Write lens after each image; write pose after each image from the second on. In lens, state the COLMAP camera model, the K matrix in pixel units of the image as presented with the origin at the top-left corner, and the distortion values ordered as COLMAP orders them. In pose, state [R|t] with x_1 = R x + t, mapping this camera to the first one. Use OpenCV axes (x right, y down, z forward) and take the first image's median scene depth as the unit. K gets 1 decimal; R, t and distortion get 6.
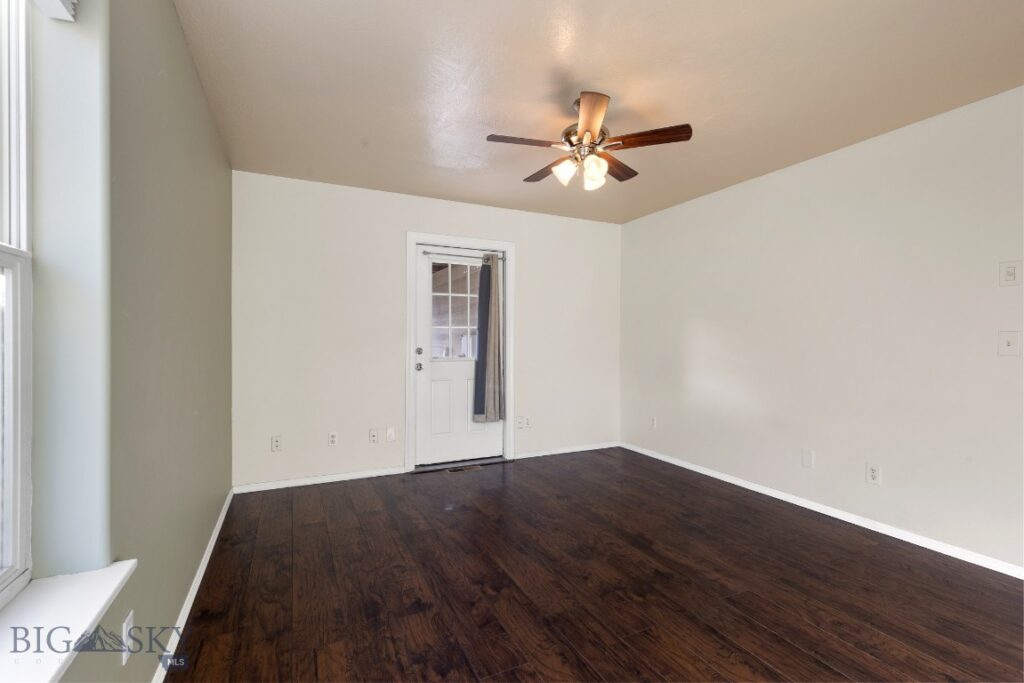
lens RADIAL K [[457.6, 0, 512.0], [0, 457.6, 341.5], [0, 0, 1]] dist [0.011155, -0.000133]
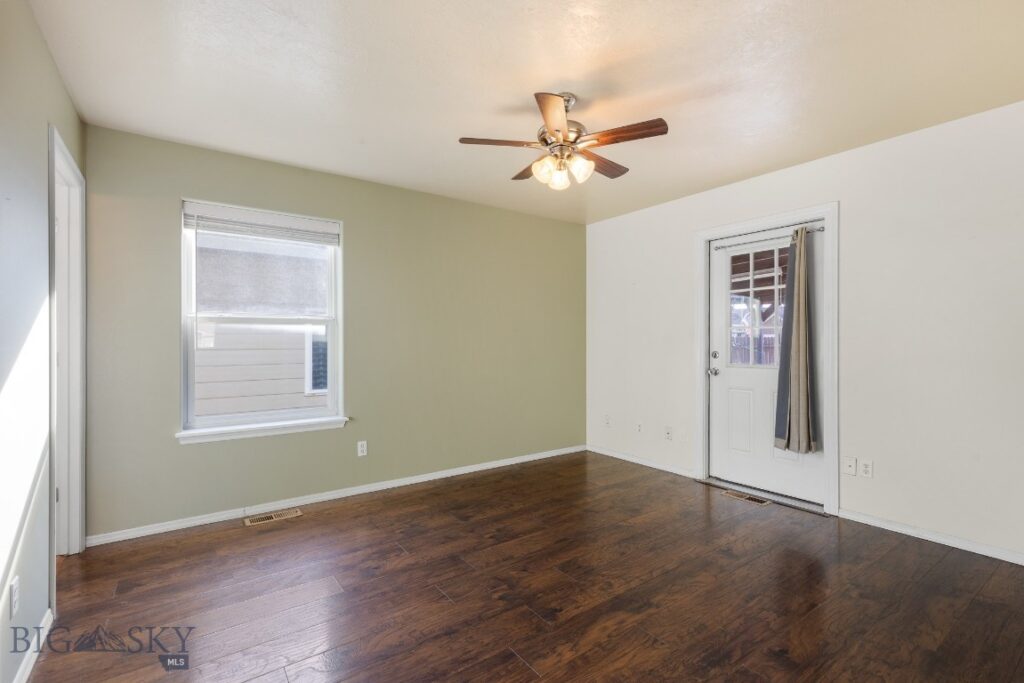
lens RADIAL K [[464.0, 0, 512.0], [0, 464.0, 341.5], [0, 0, 1]] dist [0.007022, -0.000055]
pose [[0.174604, -0.005499, -0.984623, 1.053070], [0.000266, 0.999985, -0.005538, -0.001465], [0.984639, 0.000705, 0.174602, 0.689459]]
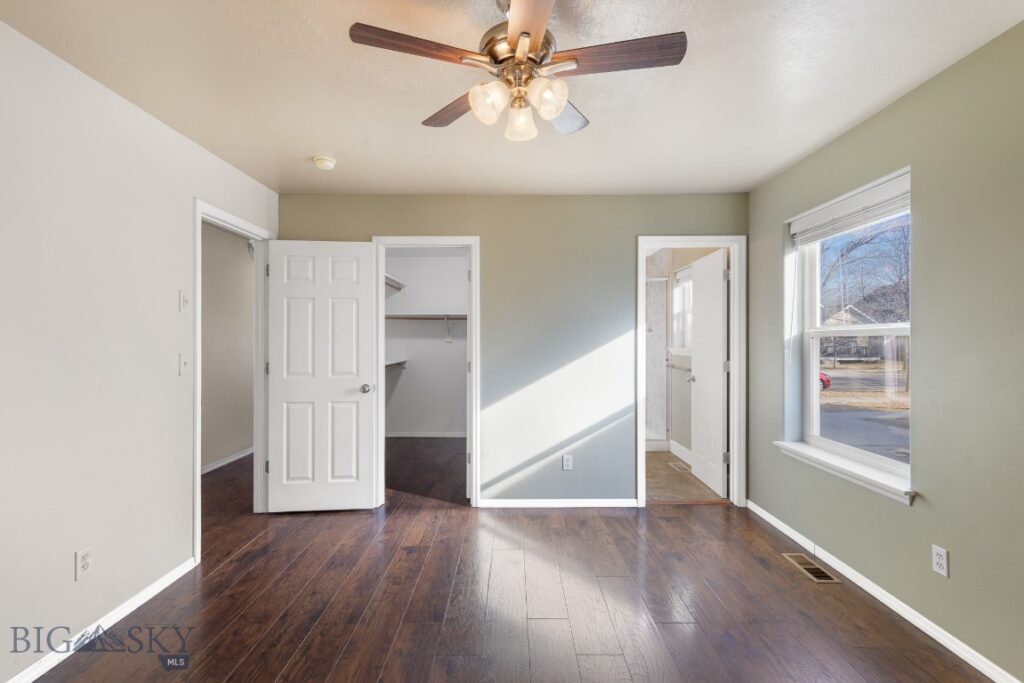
lens RADIAL K [[464.0, 0, 512.0], [0, 464.0, 341.5], [0, 0, 1]] dist [0.007022, -0.000055]
pose [[-0.899774, -0.002958, 0.436347, -0.108965], [-0.000086, 0.999978, 0.006602, -0.054748], [-0.436357, 0.005903, -0.899754, 1.497973]]
